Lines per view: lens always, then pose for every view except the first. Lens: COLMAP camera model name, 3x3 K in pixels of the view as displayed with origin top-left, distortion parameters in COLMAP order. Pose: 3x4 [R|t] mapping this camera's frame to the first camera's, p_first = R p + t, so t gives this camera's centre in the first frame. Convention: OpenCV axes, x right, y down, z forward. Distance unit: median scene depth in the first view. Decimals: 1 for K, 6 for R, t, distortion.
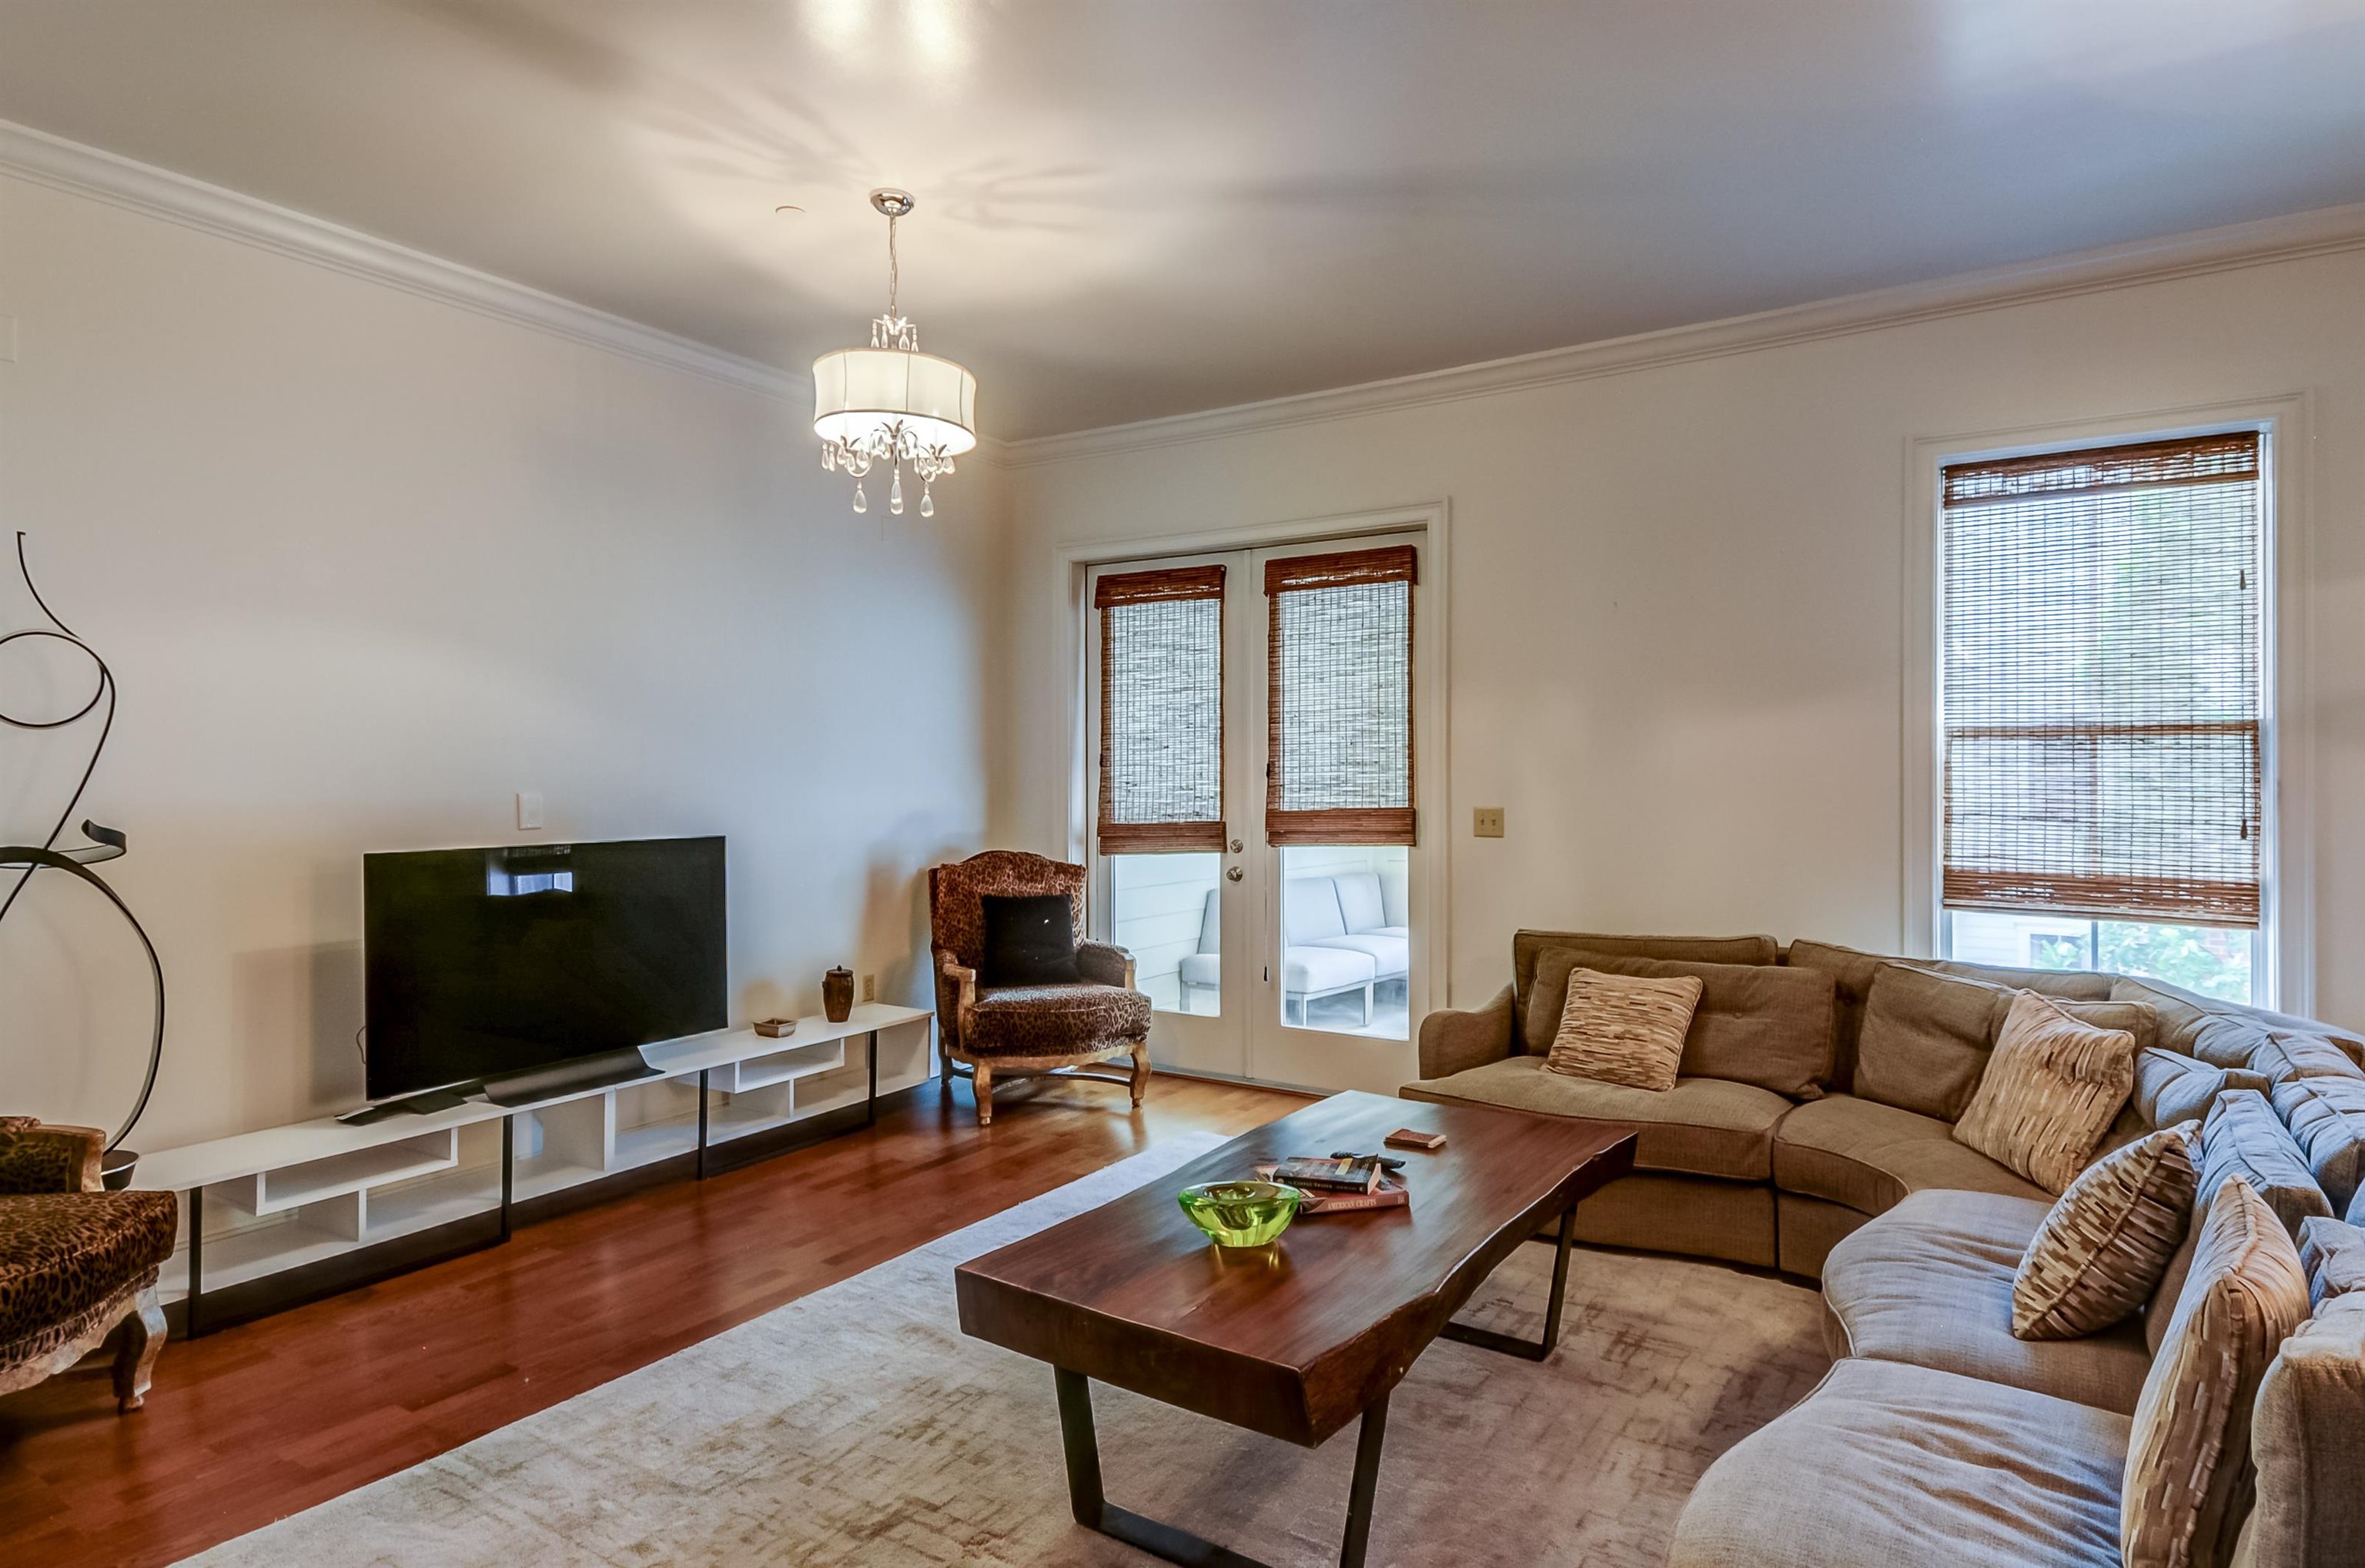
lens RADIAL K [[1347.4, 0, 1182.5], [0, 1347.4, 784.0], [0, 0, 1]] dist [0.120843, -0.086700]
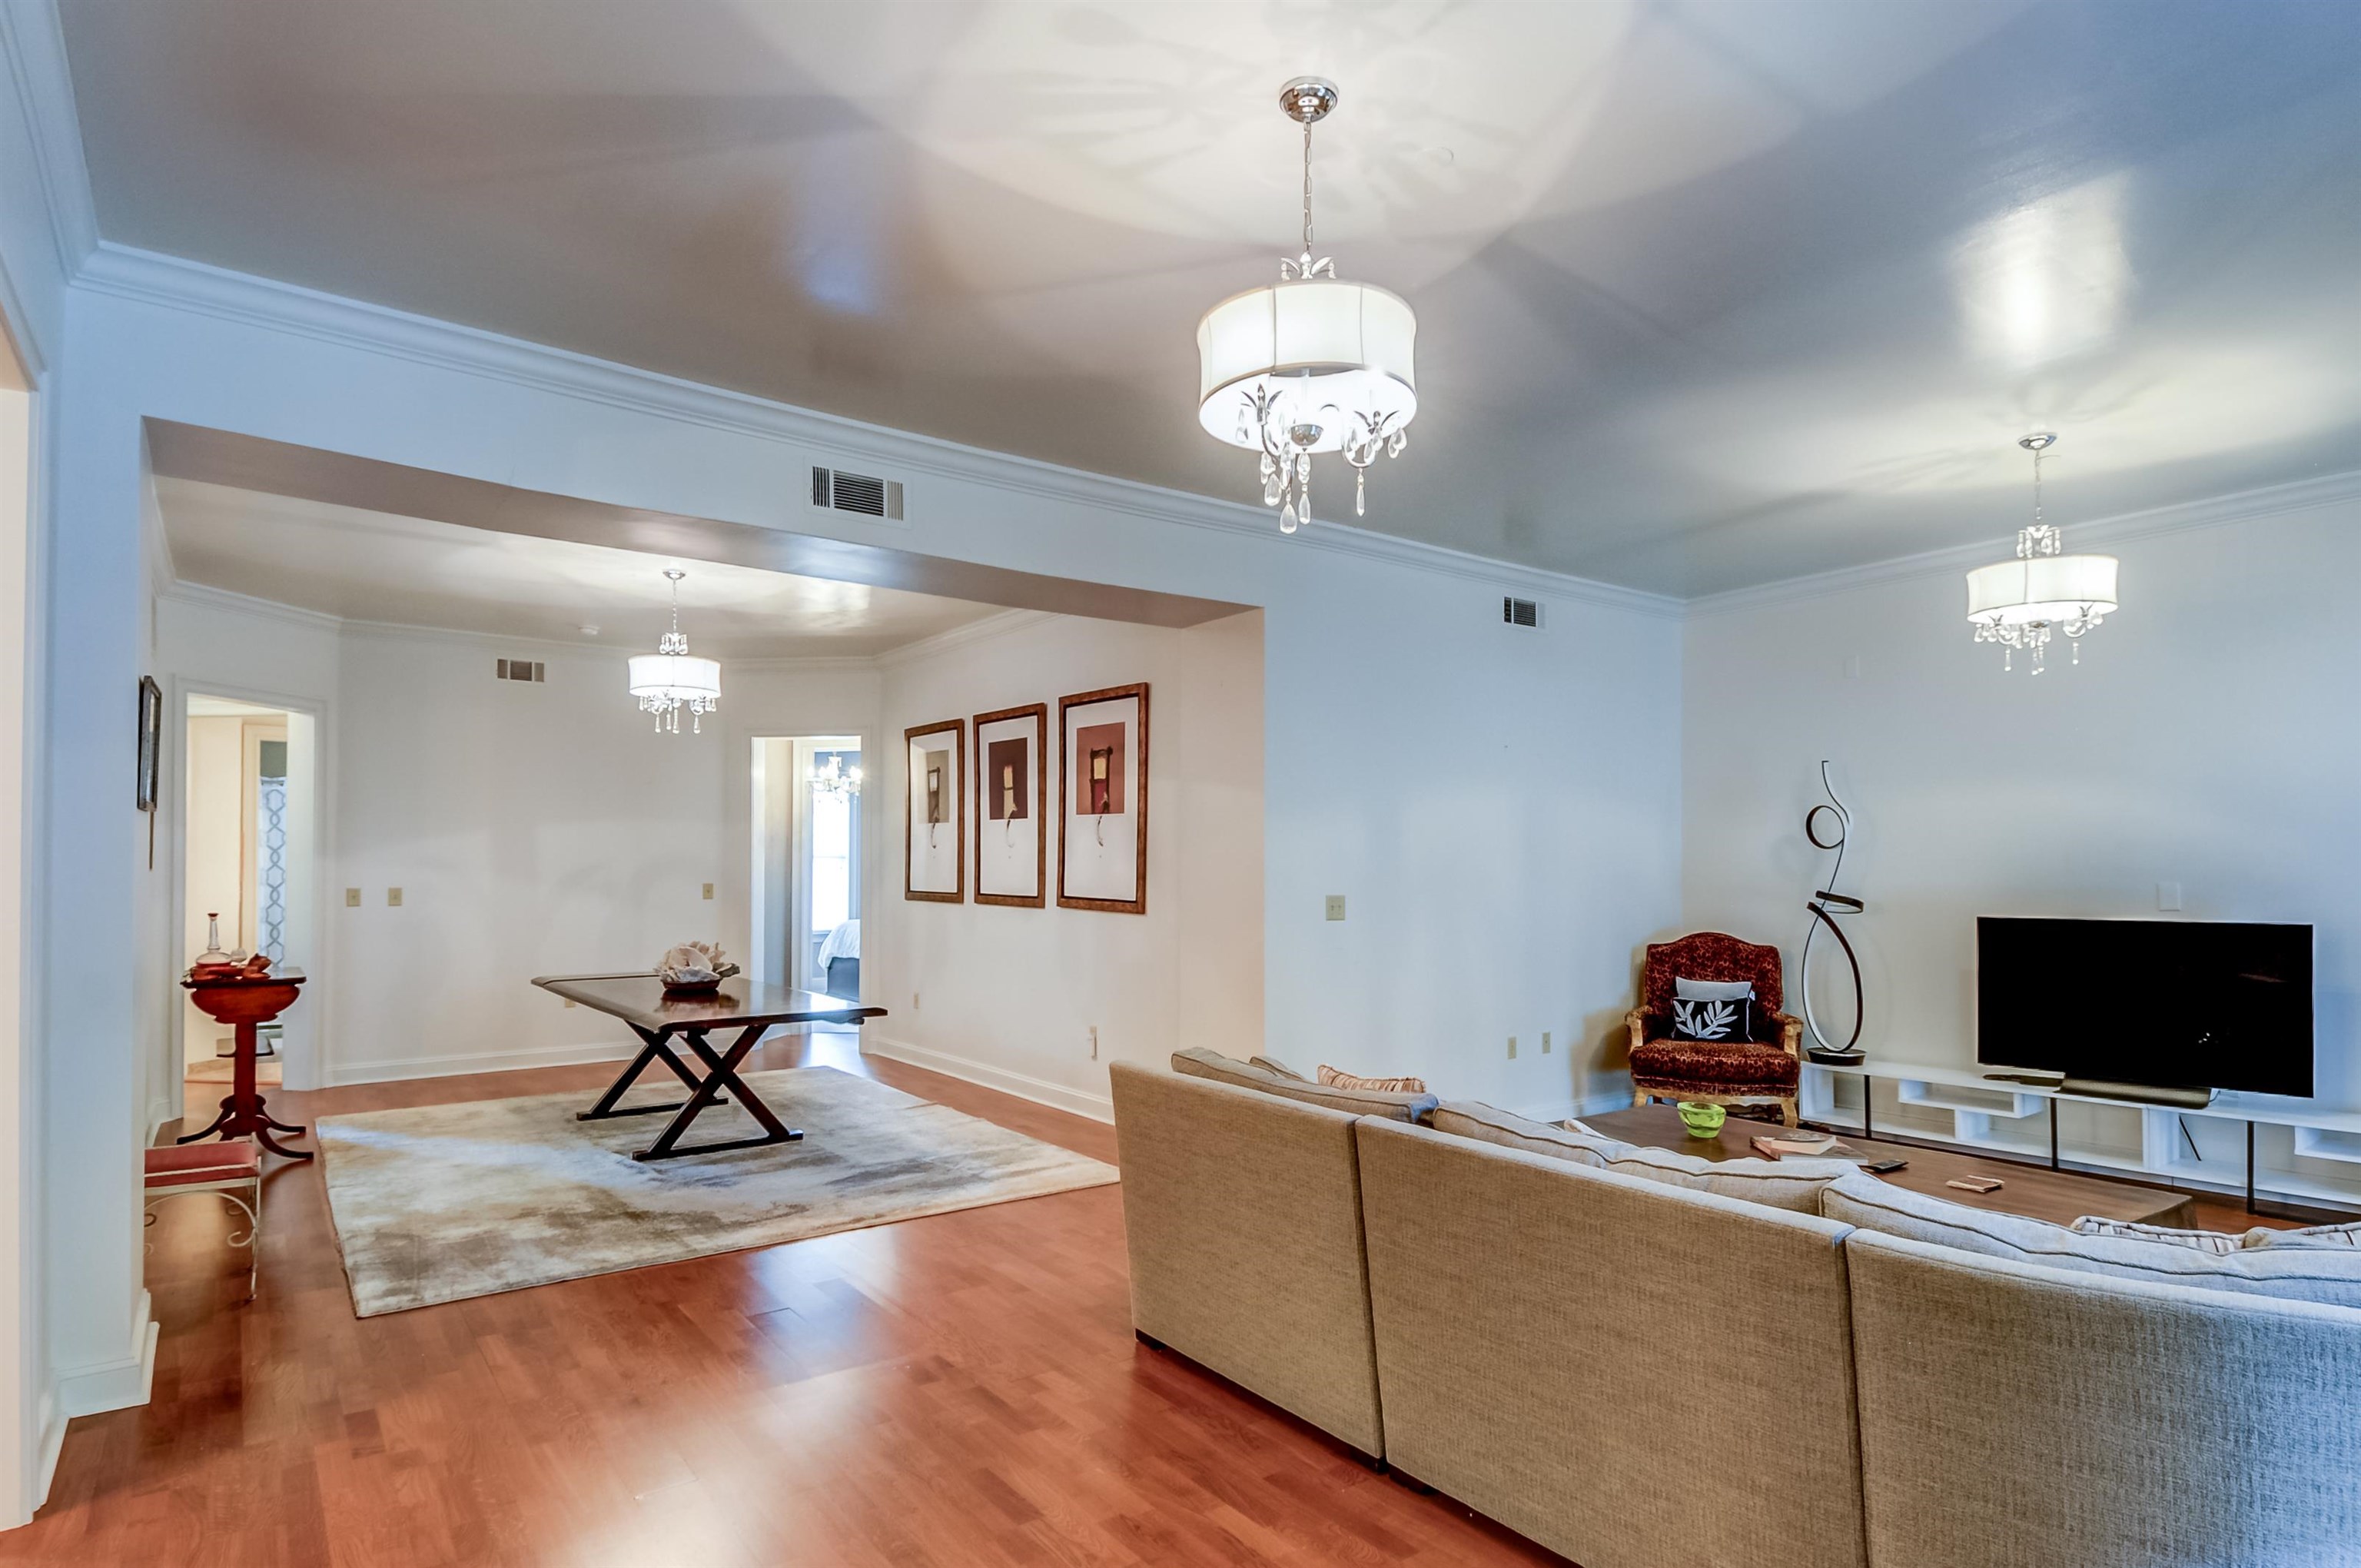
lens RADIAL K [[1262.1, 0, 1183.4], [0, 1262.1, 824.3], [0, 0, 1]] dist [0.082127, -0.062096]
pose [[-0.348160, -0.036115, -0.936739, 0.835498], [-0.008266, 0.999337, -0.035456, 0.001135], [0.937399, -0.004602, -0.348227, 0.440946]]
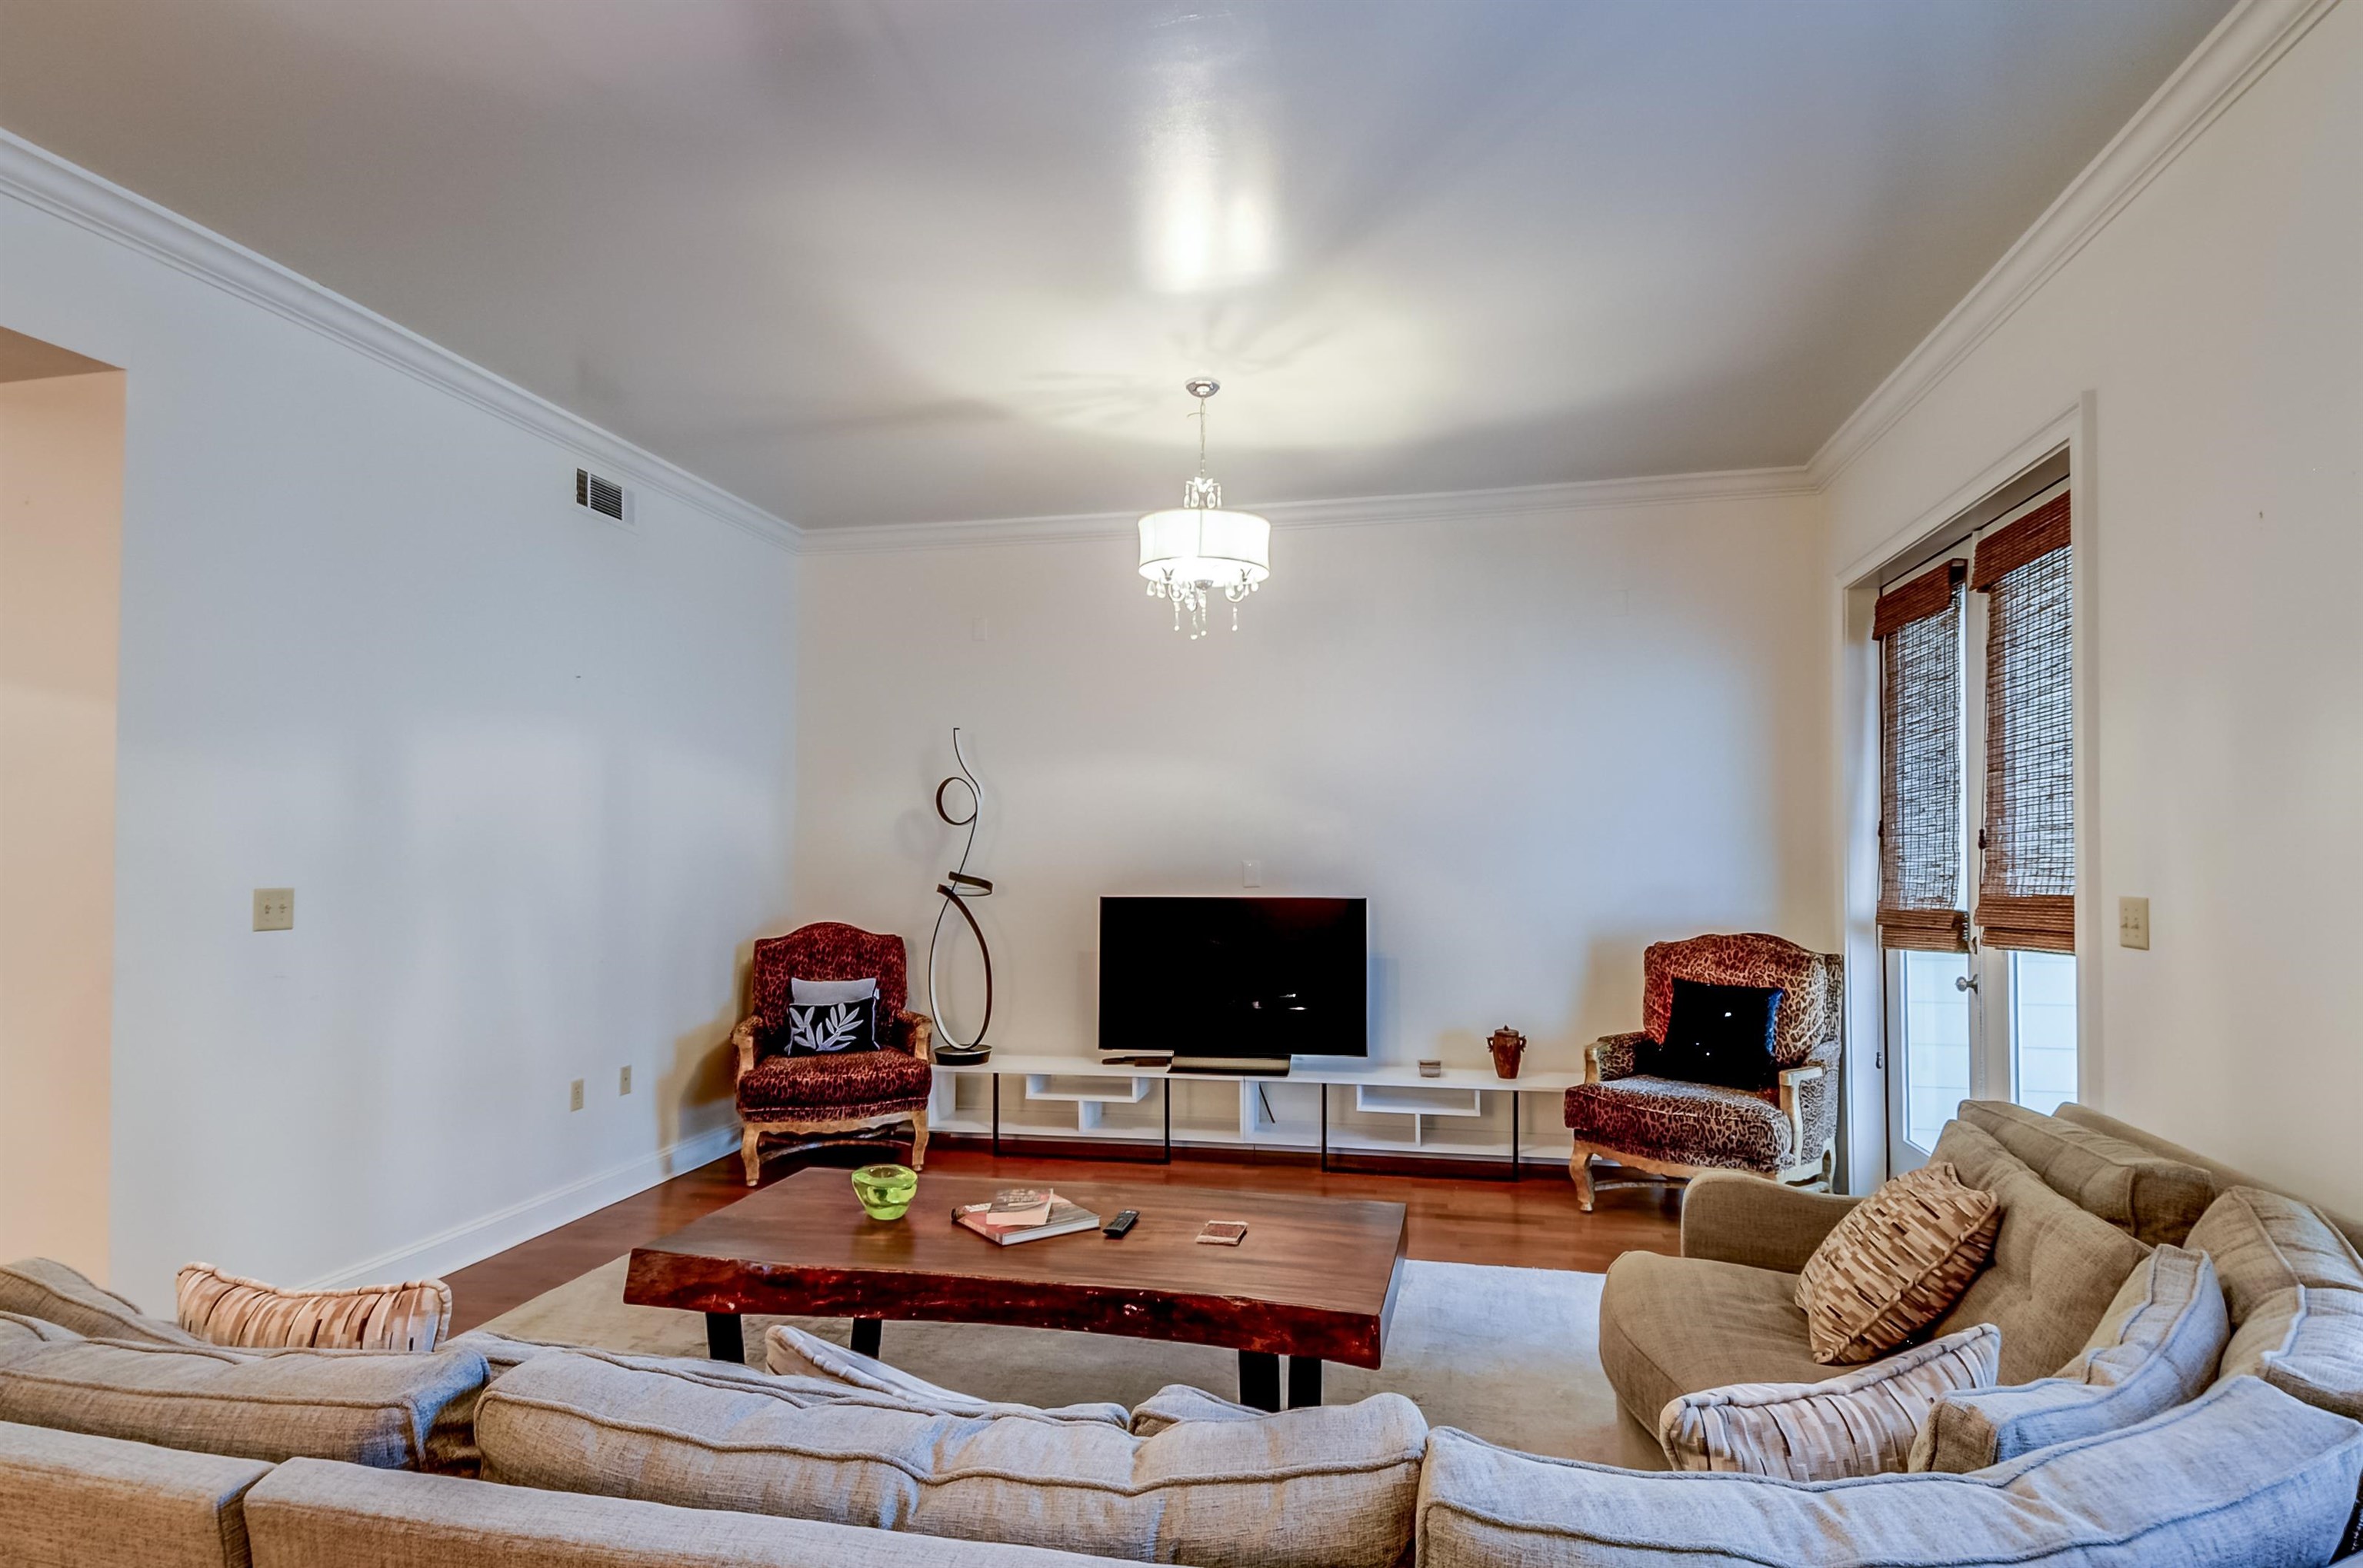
lens RADIAL K [[1262.9, 0, 1184.4], [0, 1262.9, 824.3], [0, 0, 1]] dist [0.082127, -0.062096]
pose [[0.351888, -0.024168, -0.935730, 0.572332], [-0.007094, 0.999569, -0.028485, 0.004894], [0.936015, 0.016661, 0.351565, 0.390978]]
